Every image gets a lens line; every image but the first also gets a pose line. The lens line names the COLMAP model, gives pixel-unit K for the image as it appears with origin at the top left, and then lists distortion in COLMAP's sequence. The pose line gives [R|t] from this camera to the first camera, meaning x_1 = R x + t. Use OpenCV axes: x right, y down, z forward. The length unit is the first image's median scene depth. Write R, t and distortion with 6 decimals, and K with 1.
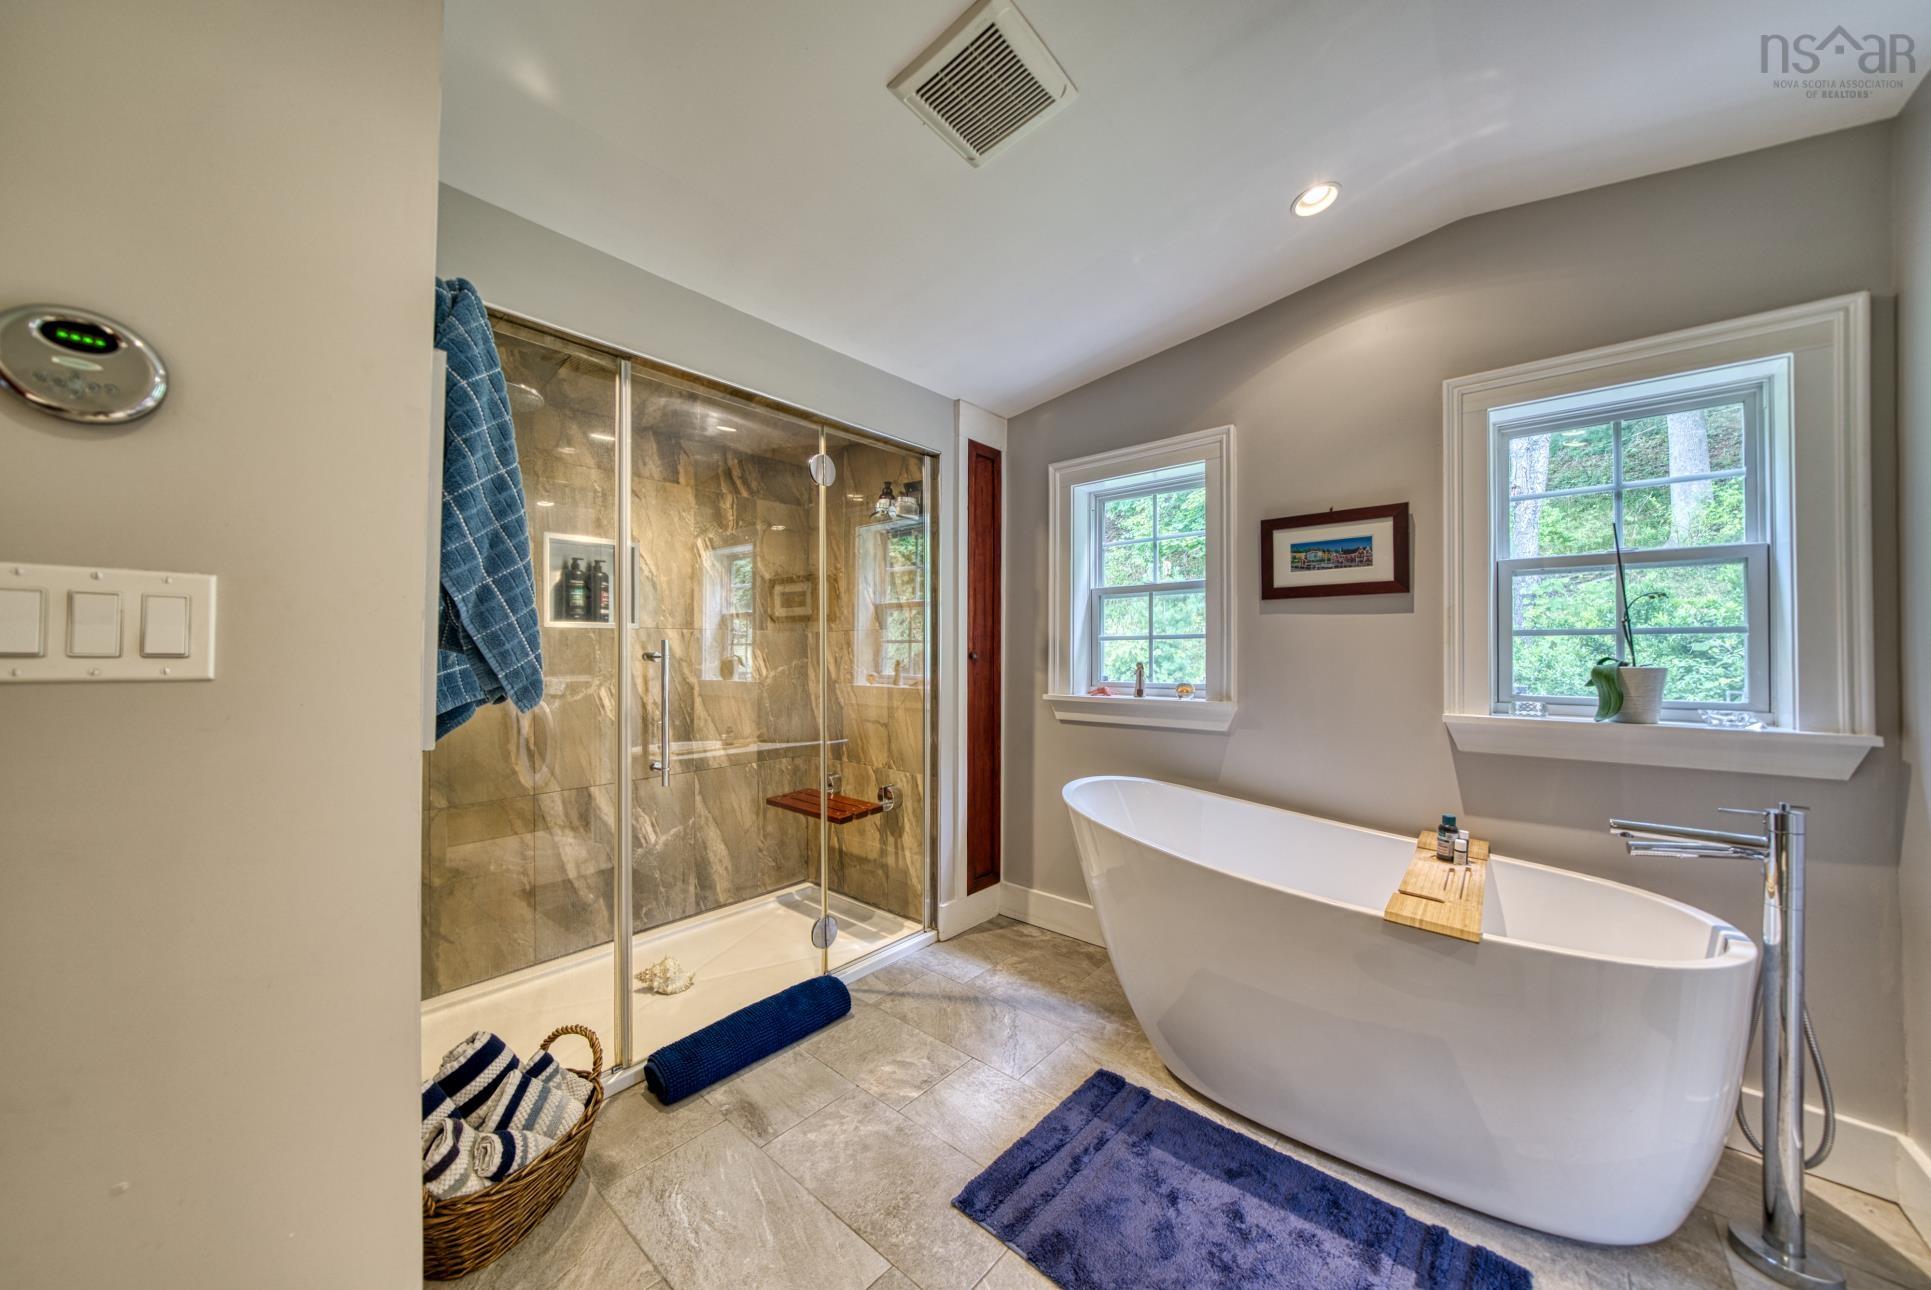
lens RADIAL K [[658.7, 0, 964.6], [0, 658.7, 655.1], [0, 0, 1]] dist [-0.008224, 0.000045]
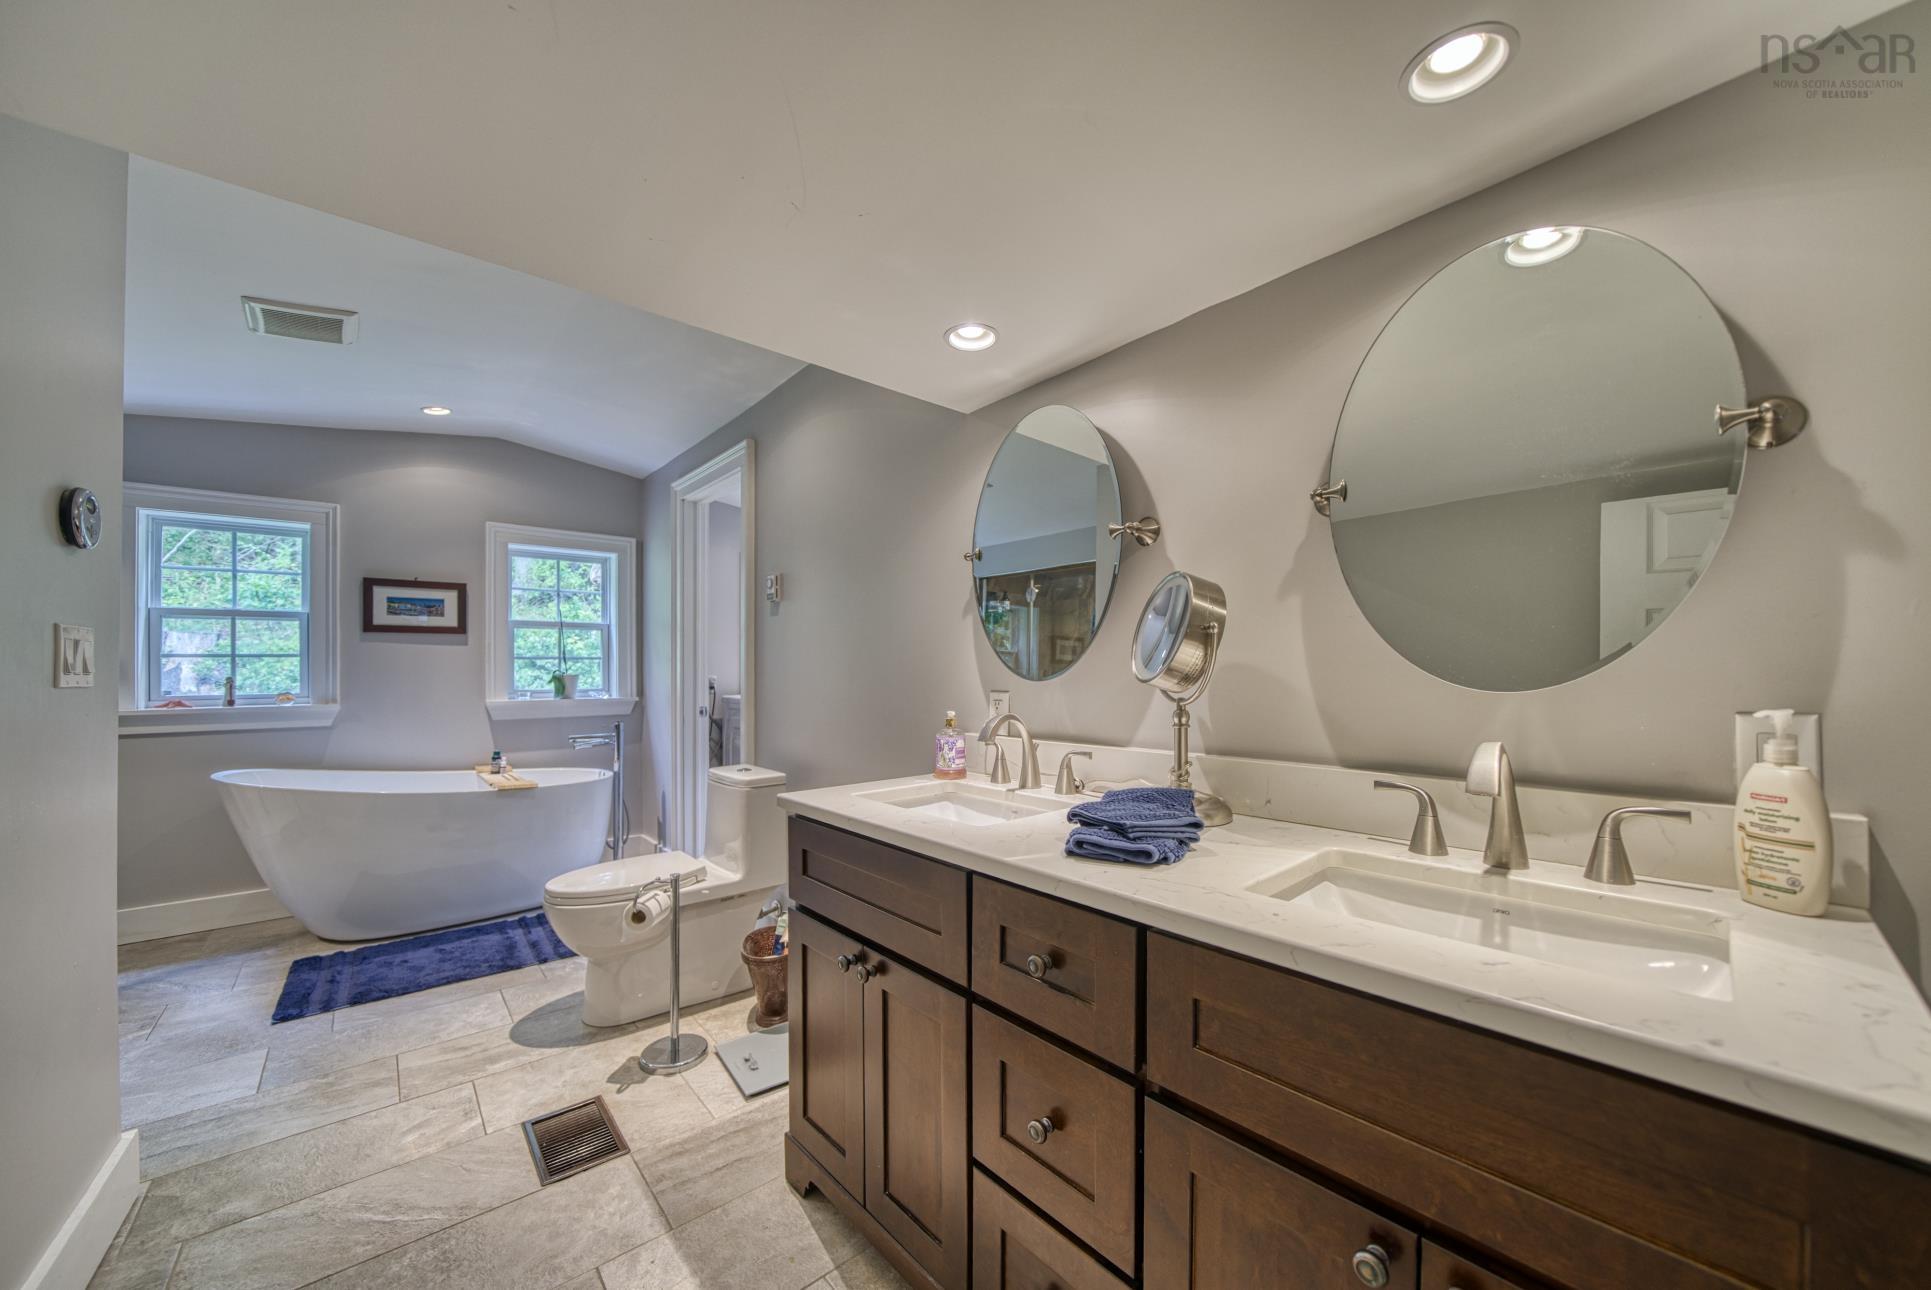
lens RADIAL K [[690.7, 0, 968.4], [0, 690.7, 661.3], [0, 0, 1]] dist [-0.001563, -0.000154]
pose [[0.140293, 0.005365, 0.990095, -0.976491], [0.004813, 0.999970, -0.006100, -0.003721], [-0.990098, 0.005621, 0.140263, -0.604837]]
